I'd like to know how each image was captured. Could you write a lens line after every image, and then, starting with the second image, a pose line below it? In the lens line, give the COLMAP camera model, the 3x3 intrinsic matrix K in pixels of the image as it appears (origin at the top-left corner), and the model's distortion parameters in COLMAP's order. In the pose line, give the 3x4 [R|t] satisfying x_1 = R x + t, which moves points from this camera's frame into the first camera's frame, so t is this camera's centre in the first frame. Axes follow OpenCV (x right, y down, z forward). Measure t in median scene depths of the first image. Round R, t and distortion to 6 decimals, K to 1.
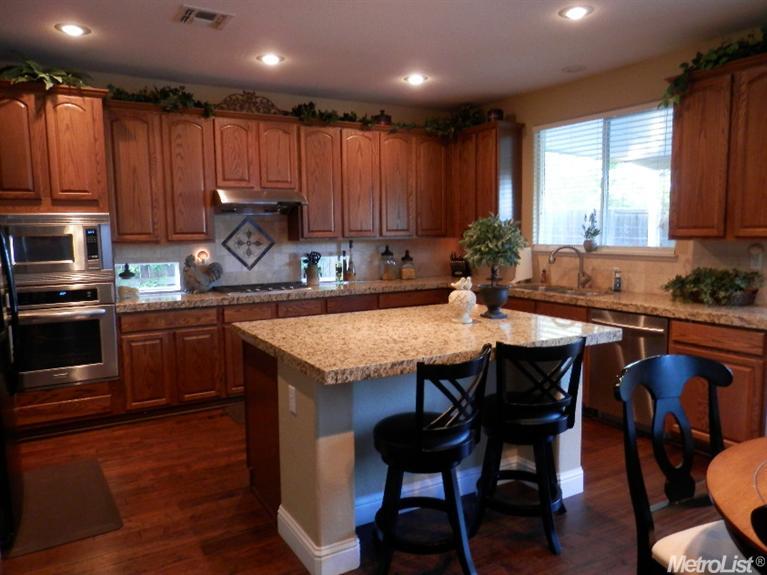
lens RADIAL K [[578.0, 0, 383.5], [0, 578.0, 287.5], [0, 0, 1]] dist [0.001611, 0.011770]
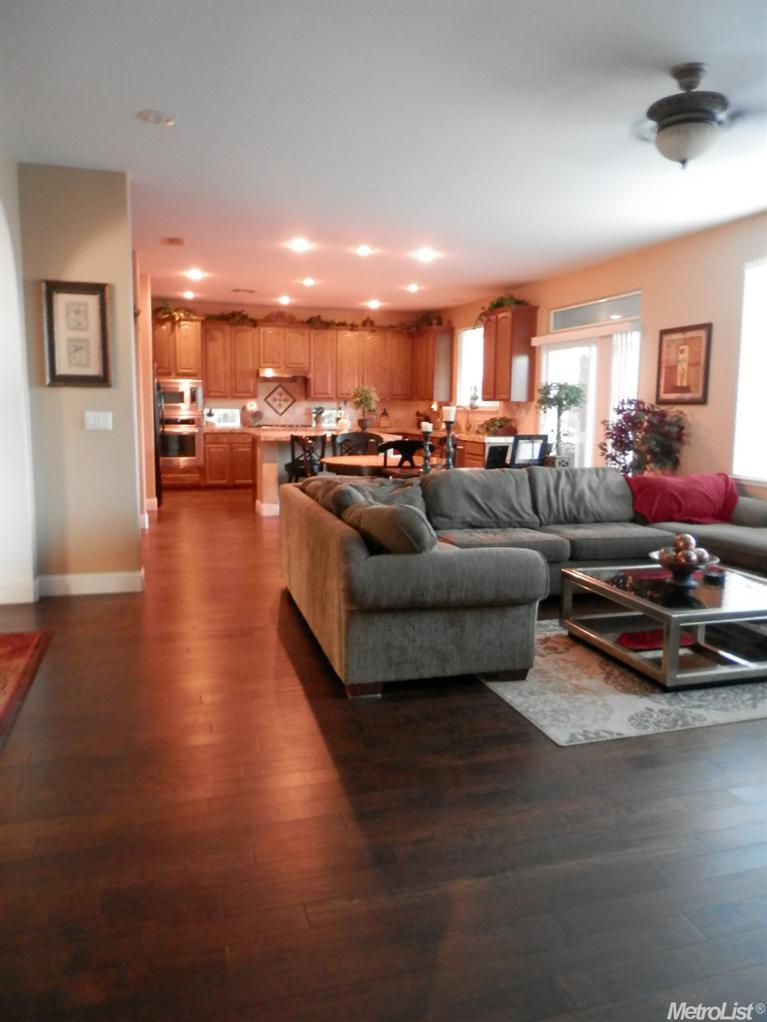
lens RADIAL K [[770.2, 0, 383.5], [0, 770.2, 511.0], [0, 0, 1]] dist [0.001611, 0.011770]
pose [[0.972864, 0.057264, -0.224180, 0.630946], [-0.048894, 0.997890, 0.042717, 0.146628], [0.226153, -0.030597, 0.973611, -1.215018]]
